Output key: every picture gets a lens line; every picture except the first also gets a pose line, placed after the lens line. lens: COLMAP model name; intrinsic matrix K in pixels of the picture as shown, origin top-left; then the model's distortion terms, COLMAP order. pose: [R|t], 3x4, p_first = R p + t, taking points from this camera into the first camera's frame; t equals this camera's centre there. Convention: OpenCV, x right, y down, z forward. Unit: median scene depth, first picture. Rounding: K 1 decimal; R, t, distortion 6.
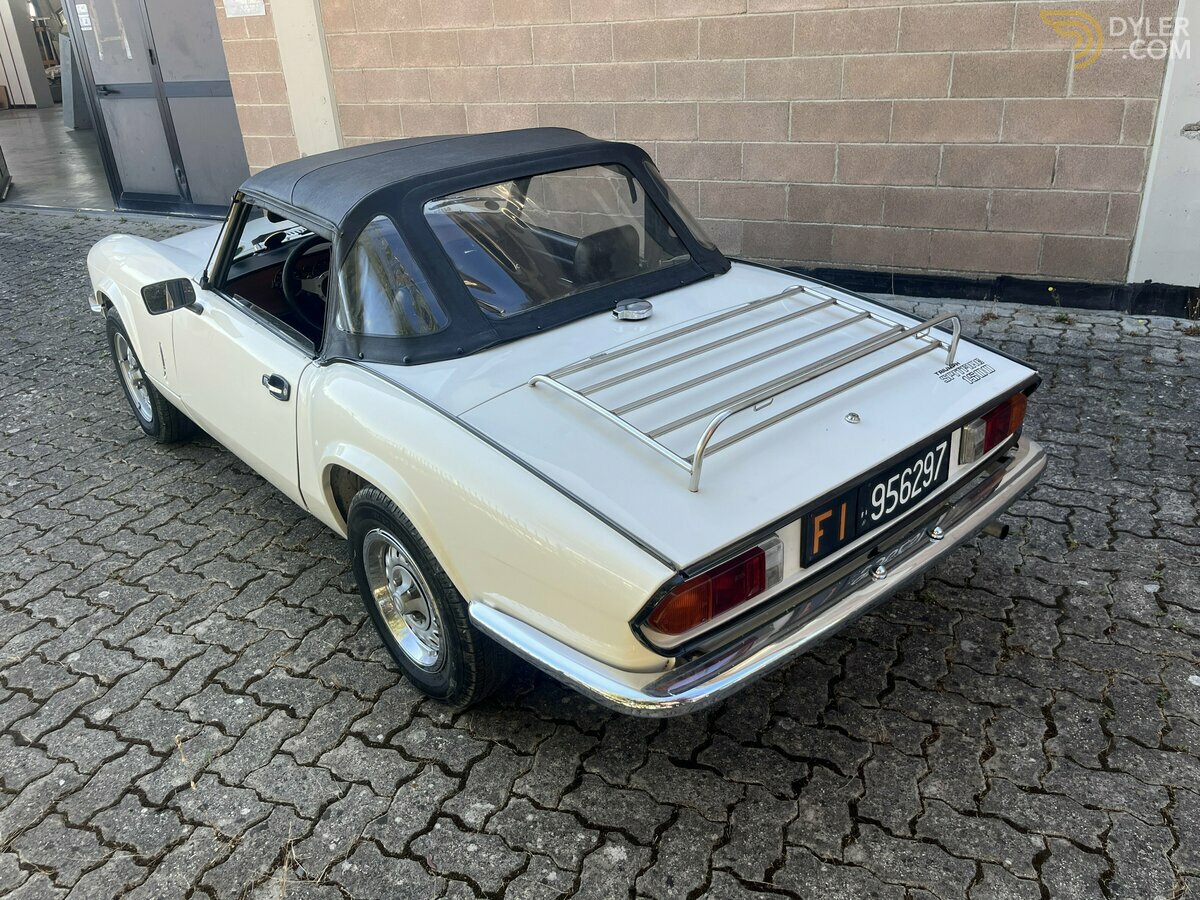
lens RADIAL K [[909.6, 0, 596.9], [0, 909.6, 445.0], [0, 0, 1]] dist [0.059280, -0.084178]
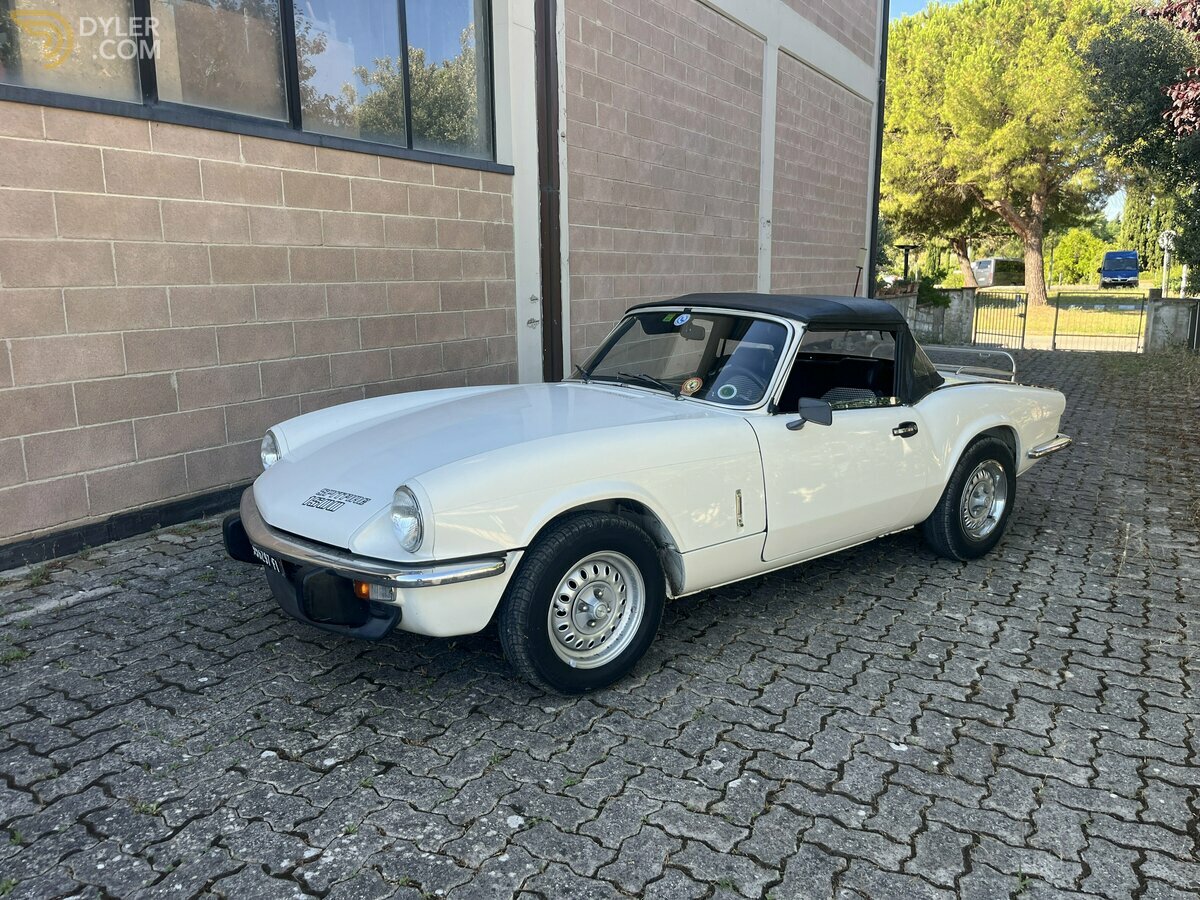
lens RADIAL K [[909.6, 0, 596.4], [0, 909.6, 453.4], [0, 0, 1]] dist [0.059280, -0.084178]
pose [[0.056224, -0.143481, 0.988055, -1.107055], [0.436934, 0.893360, 0.104867, -0.241464], [-0.897735, 0.425818, 0.112921, 0.772978]]
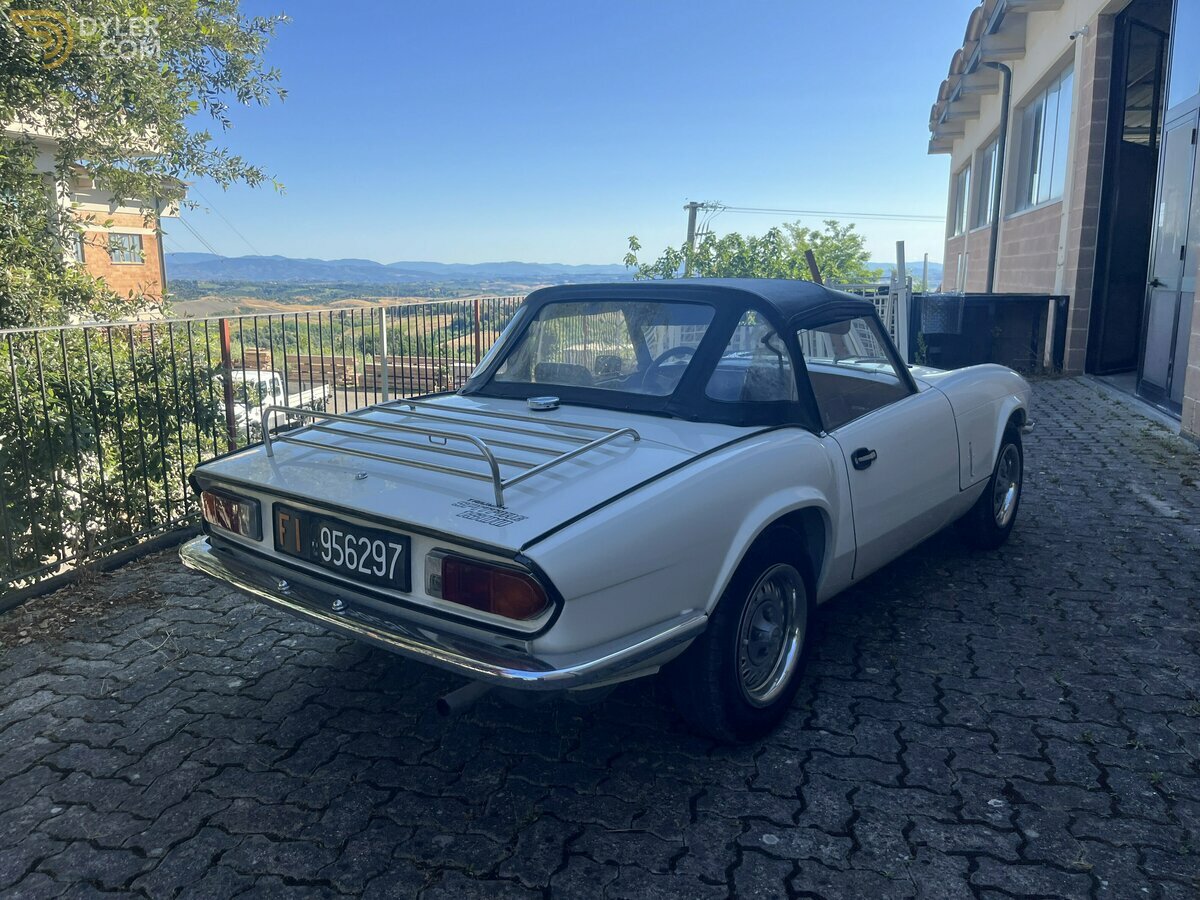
lens RADIAL K [[909.6, 0, 593.1], [0, 909.6, 449.4], [0, 0, 1]] dist [0.059280, -0.084178]
pose [[0.190833, 0.238790, -0.952136, 0.654539], [-0.435444, 0.889898, 0.135907, -0.157534], [0.879756, 0.388666, 0.273801, 0.426073]]
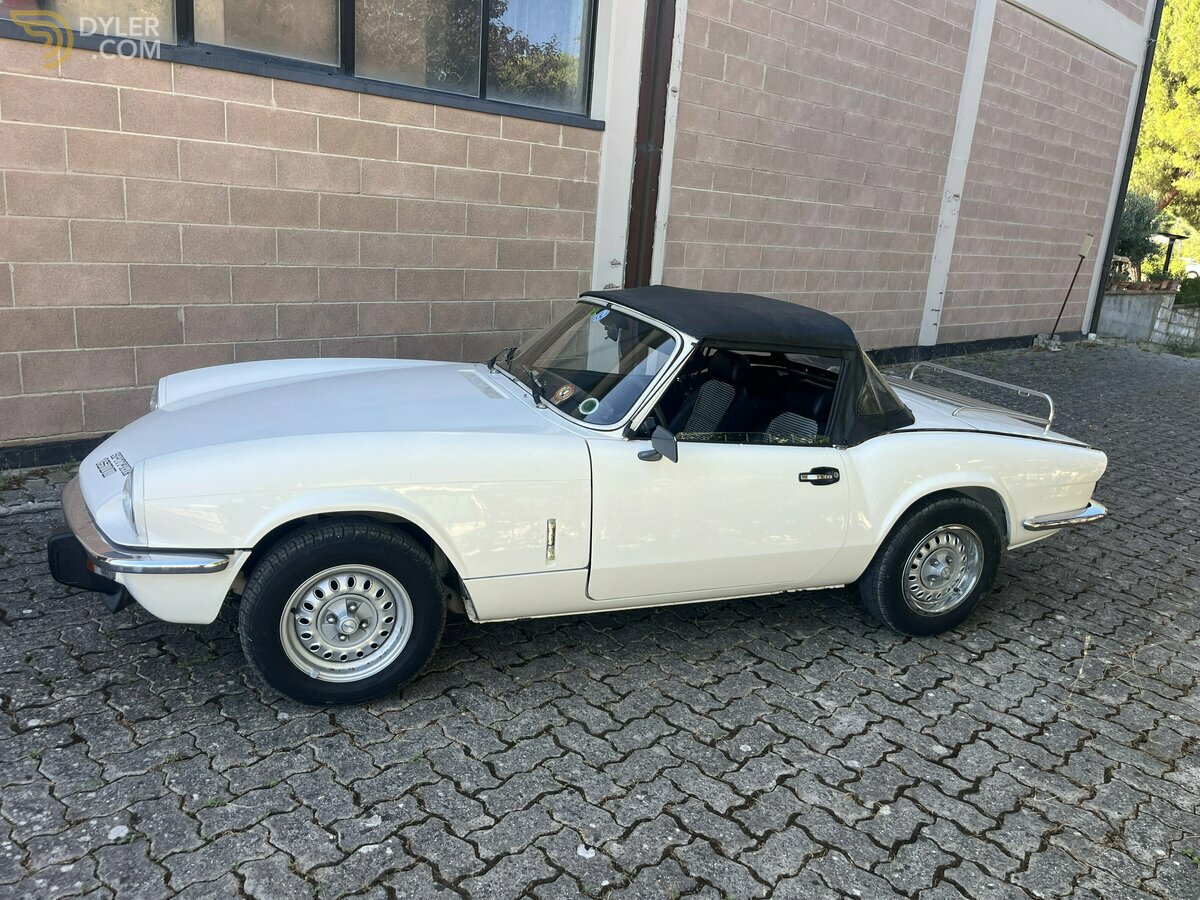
lens RADIAL K [[909.6, 0, 586.7], [0, 909.6, 453.7], [0, 0, 1]] dist [0.059280, -0.084178]
pose [[0.331942, -0.171402, 0.927597, -0.970246], [0.322416, 0.944745, 0.059194, -0.162204], [-0.886489, 0.279423, 0.368864, 0.481343]]
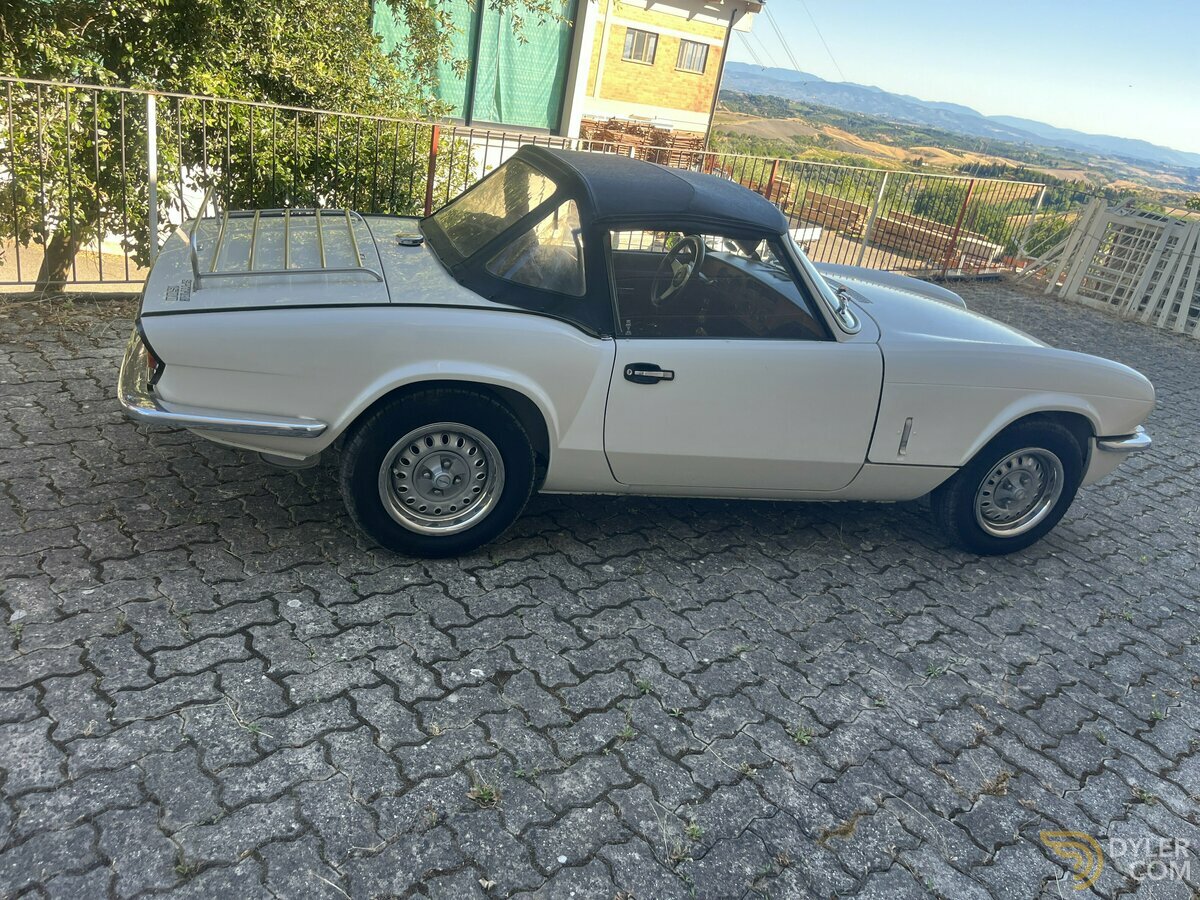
lens RADIAL K [[909.6, 0, 594.7], [0, 909.6, 453.8], [0, 0, 1]] dist [0.059280, -0.084178]
pose [[-0.403545, 0.352919, -0.844156, 0.662966], [-0.522722, 0.668298, 0.529283, -0.446549], [0.750942, 0.654848, -0.085210, 0.856906]]
